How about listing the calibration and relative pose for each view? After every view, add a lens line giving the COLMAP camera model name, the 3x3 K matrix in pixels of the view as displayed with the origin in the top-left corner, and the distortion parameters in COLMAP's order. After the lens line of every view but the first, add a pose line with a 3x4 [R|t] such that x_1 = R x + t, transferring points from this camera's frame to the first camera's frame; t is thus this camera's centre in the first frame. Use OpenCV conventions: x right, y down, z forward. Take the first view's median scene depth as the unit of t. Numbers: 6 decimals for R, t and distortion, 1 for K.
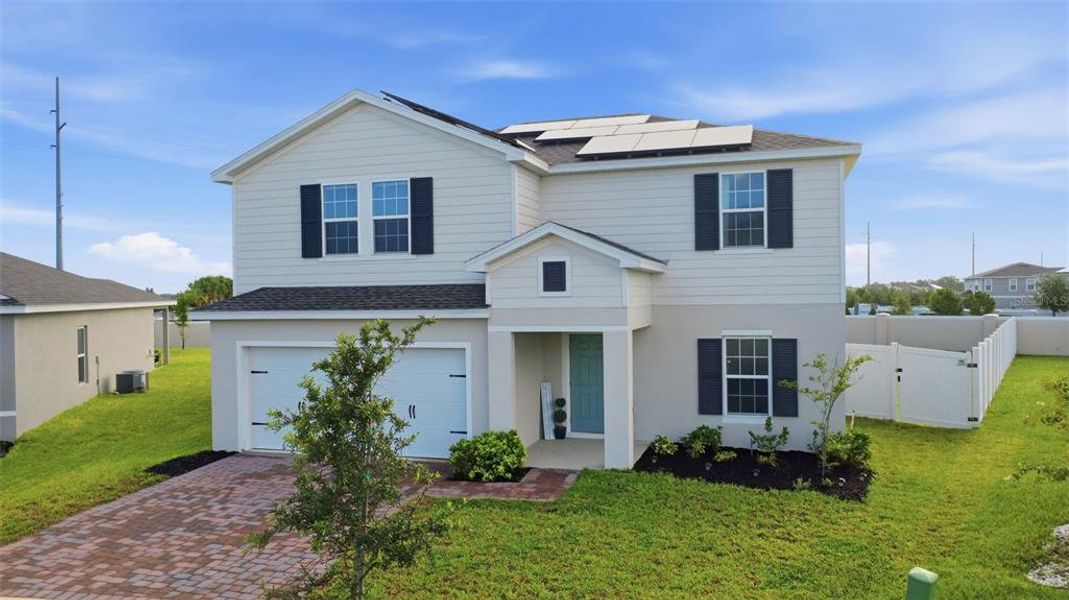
lens RADIAL K [[768.0, 0, 536.3], [0, 768.0, 309.4], [0, 0, 1]] dist [-0.000448, -0.008637]
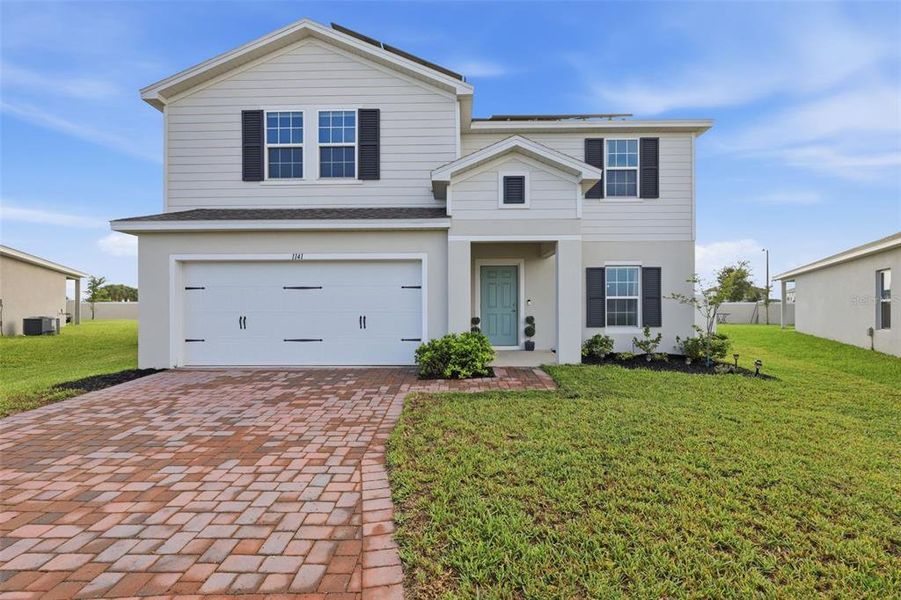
lens RADIAL K [[419.0, 0, 450.9], [0, 419.0, 307.4], [0, 0, 1]] dist [0.000282, 0.000542]
pose [[0.960920, 0.010313, 0.276635, -0.202156], [-0.004943, 0.999786, -0.020099, 0.122095], [-0.276783, 0.017946, 0.960765, 0.407243]]
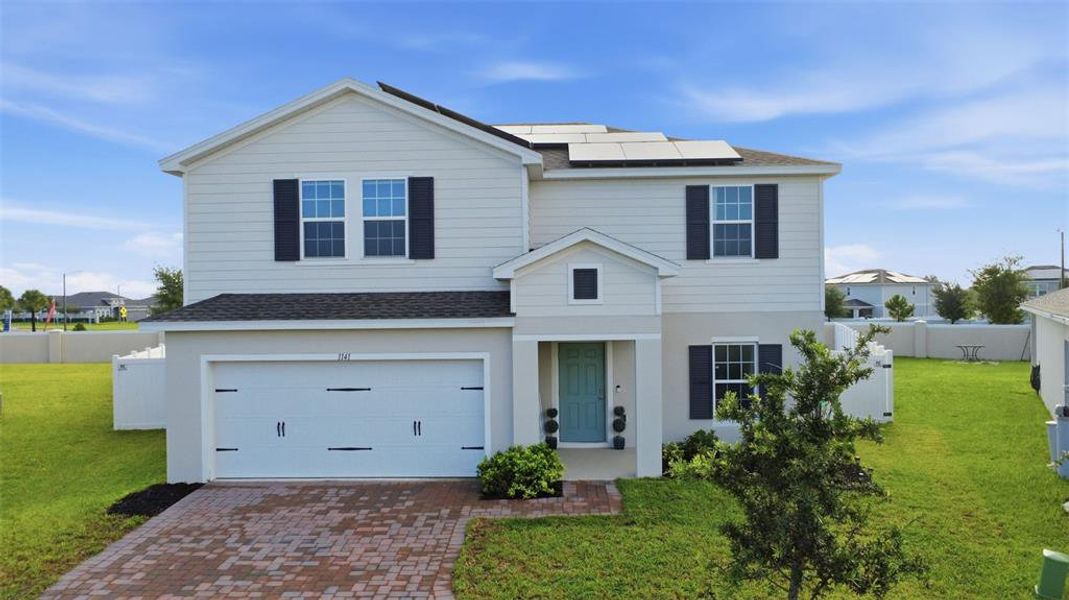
lens RADIAL K [[768.0, 0, 536.1], [0, 768.0, 309.3], [0, 0, 1]] dist [-0.000448, -0.008637]
pose [[0.965134, -0.001341, 0.261752, -0.262555], [0.004082, 0.999942, -0.009930, -0.001002], [-0.261724, 0.010653, 0.965084, 0.064344]]
